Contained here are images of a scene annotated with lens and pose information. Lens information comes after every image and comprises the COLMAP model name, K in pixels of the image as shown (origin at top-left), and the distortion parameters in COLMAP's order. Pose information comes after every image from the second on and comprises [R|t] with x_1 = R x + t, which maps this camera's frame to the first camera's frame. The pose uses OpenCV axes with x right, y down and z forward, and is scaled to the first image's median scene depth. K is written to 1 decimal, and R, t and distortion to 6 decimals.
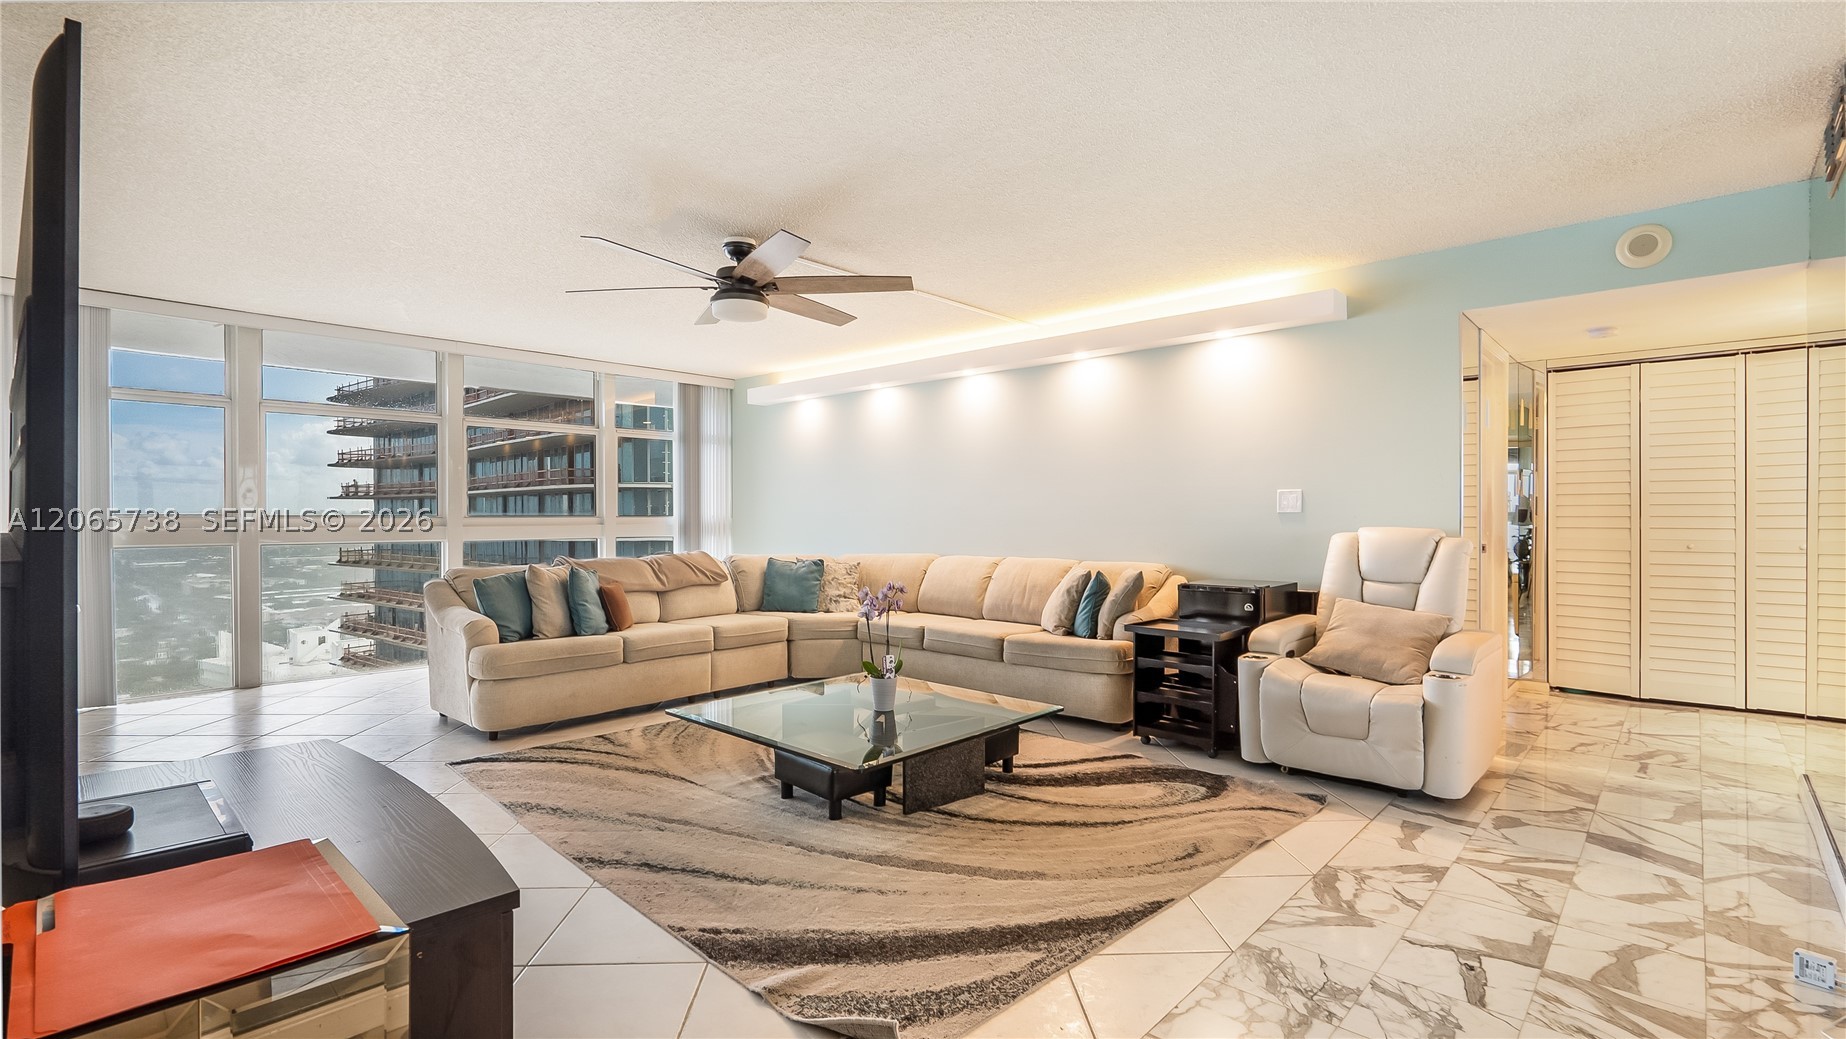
lens RADIAL K [[852.6, 0, 922.8], [0, 852.6, 512.9], [0, 0, 1]] dist [-0.004206, -0.000627]
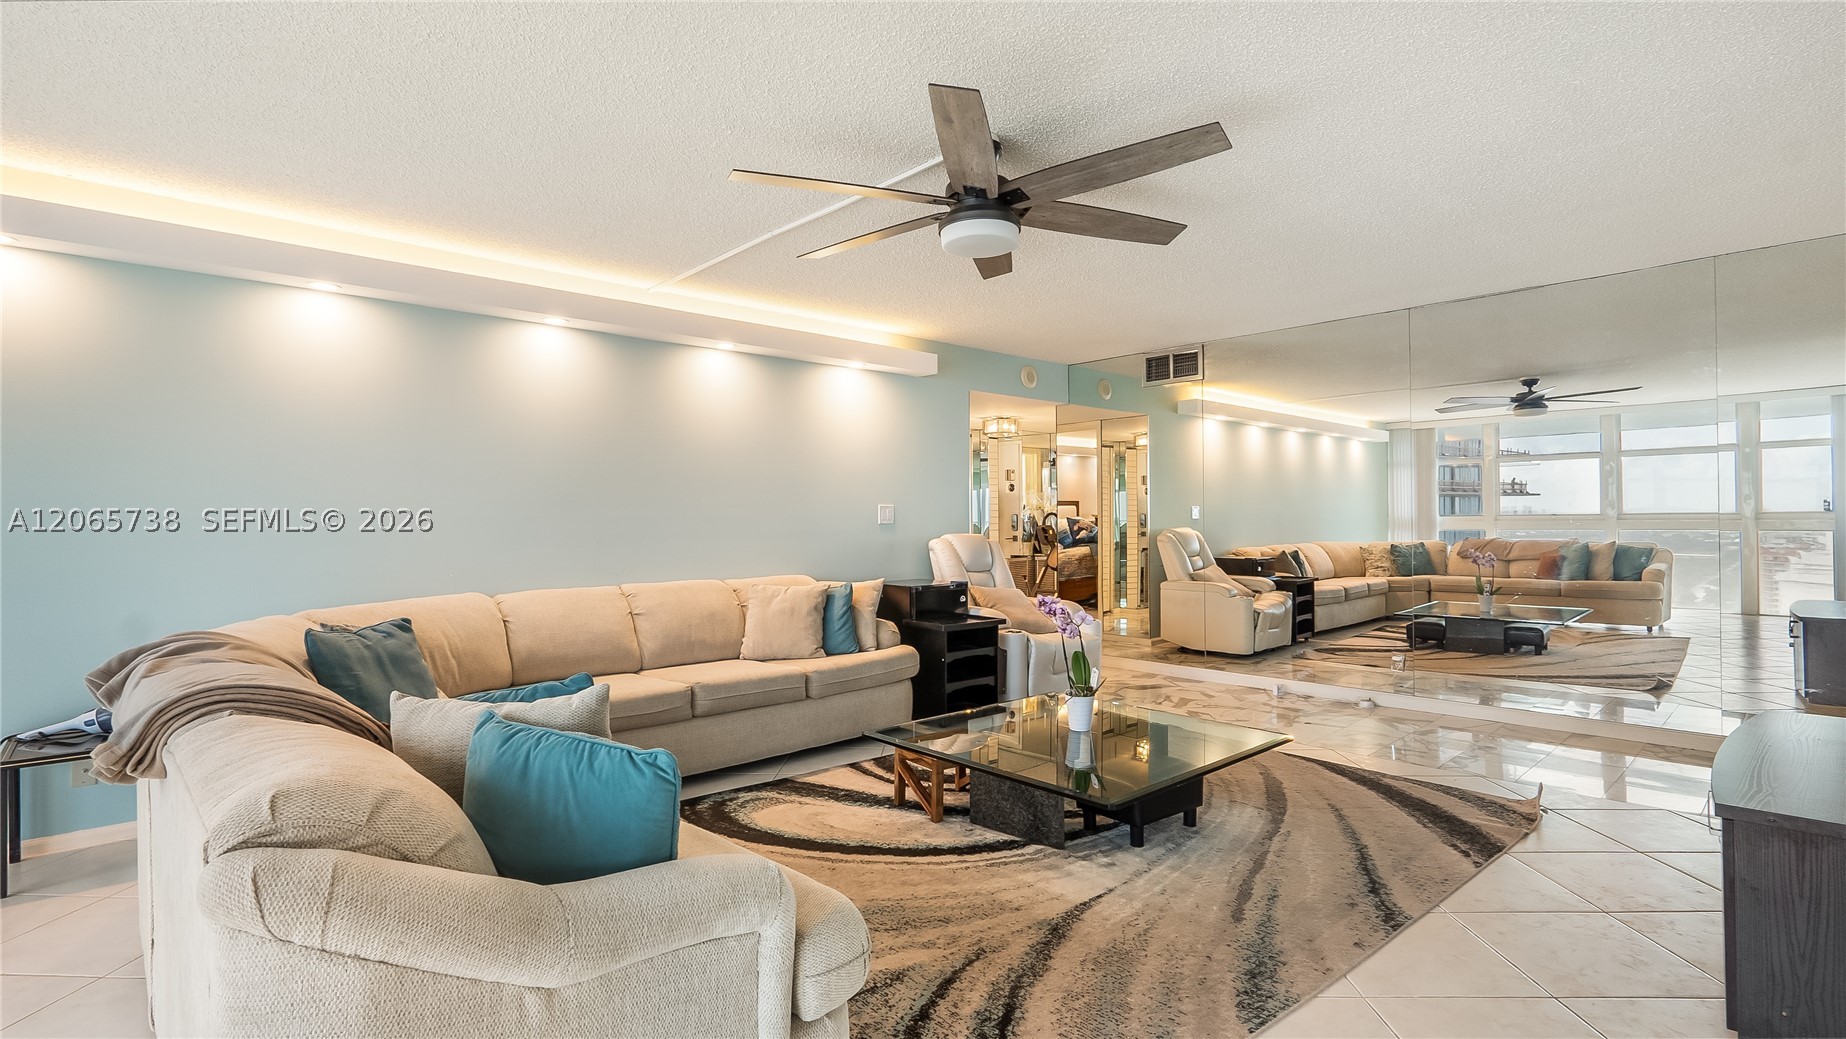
lens RADIAL K [[852.6, 0, 922.8], [0, 852.6, 512.9], [0, 0, 1]] dist [-0.004206, -0.000627]
pose [[0.075367, 0.003351, 0.997150, -1.144735], [-0.002755, 0.999991, -0.003152, -0.014954], [-0.997152, -0.002510, 0.075375, 1.232996]]
